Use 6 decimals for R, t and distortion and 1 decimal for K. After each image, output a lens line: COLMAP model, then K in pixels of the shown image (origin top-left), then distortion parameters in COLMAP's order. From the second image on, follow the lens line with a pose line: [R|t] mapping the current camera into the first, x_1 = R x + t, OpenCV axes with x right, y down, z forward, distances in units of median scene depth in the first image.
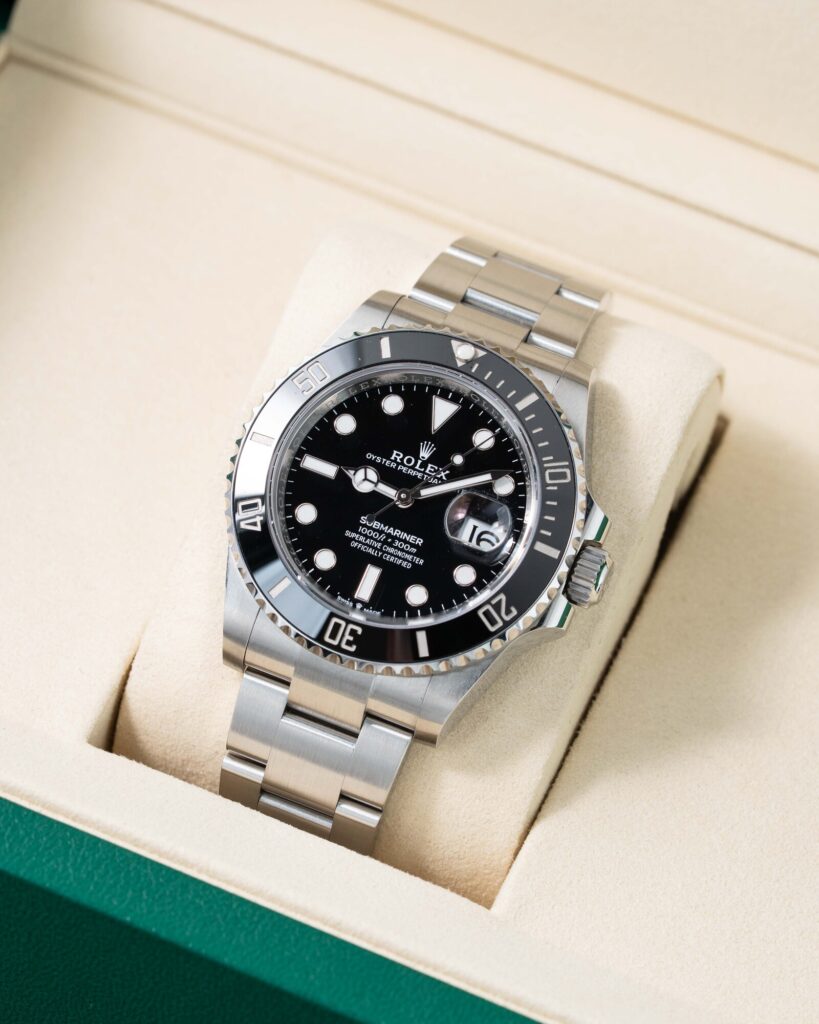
lens RADIAL K [[5367.2, 0, 407.5], [0, 5367.2, 512.5], [0, 0, 1]] dist [0.423990, 0.000000]
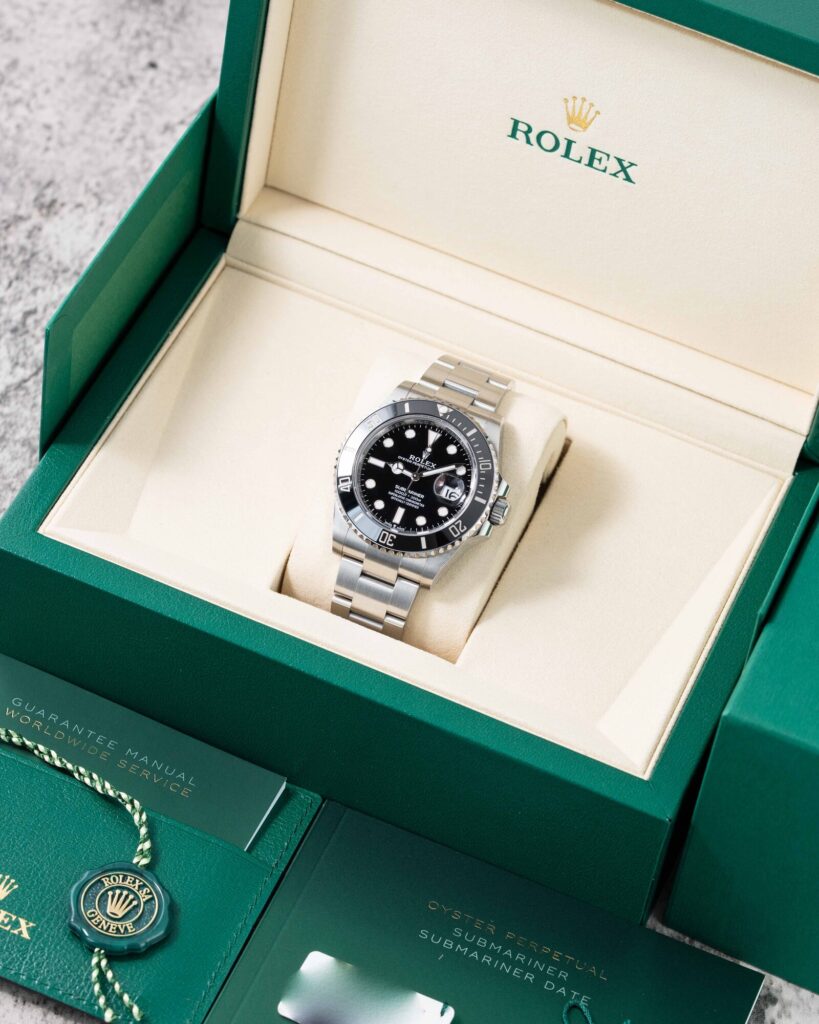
lens RADIAL K [[5367.2, 0, 408.0], [0, 5367.2, 512.5], [0, 0, 1]] dist [0.423990, 0.000000]
pose [[0.999927, -0.000223, -0.012088, 0.022513], [0.000194, 0.999997, -0.002451, 0.017084], [0.012088, 0.002449, 0.999924, -1.170182]]
